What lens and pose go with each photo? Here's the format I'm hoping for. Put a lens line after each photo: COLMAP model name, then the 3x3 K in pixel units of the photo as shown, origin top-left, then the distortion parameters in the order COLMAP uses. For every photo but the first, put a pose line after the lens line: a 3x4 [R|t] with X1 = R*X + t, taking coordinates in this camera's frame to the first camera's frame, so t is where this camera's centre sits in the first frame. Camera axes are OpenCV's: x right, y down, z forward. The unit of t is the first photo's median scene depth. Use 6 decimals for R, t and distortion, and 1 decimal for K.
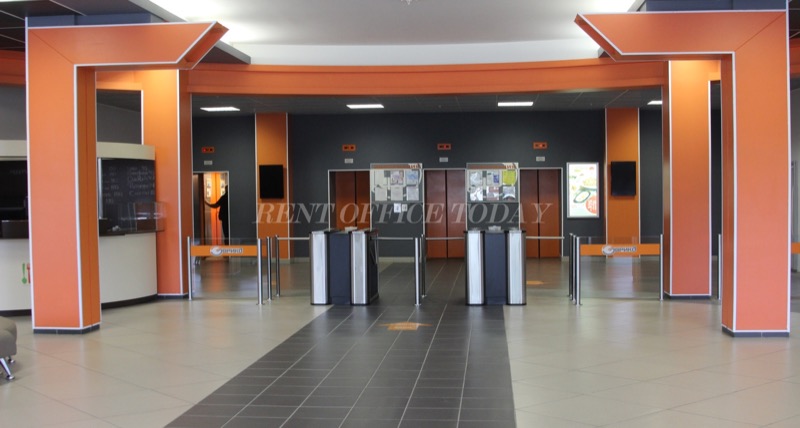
lens RADIAL K [[1059.4, 0, 398.7], [0, 1059.4, 236.5], [0, 0, 1]] dist [-0.132894, 0.050423]
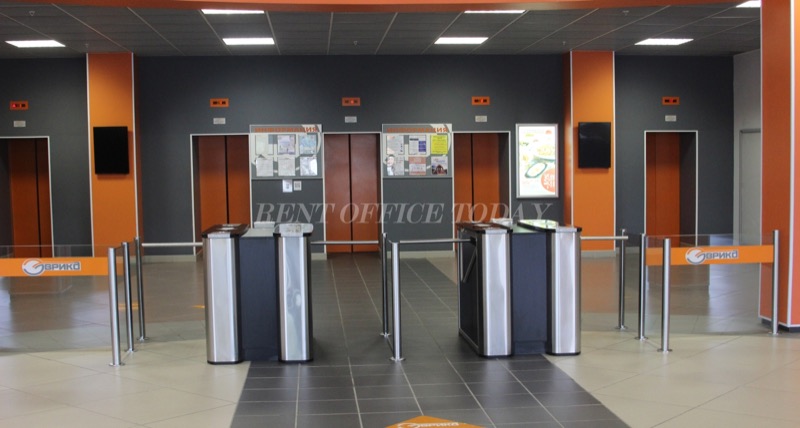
lens RADIAL K [[1059.4, 0, 398.7], [0, 1059.4, 236.5], [0, 0, 1]] dist [-0.132894, 0.050423]
pose [[0.985952, -0.013510, 0.166484, -0.047878], [0.009367, 0.999627, 0.025650, -0.010440], [-0.166769, -0.023730, 0.985710, 0.274828]]
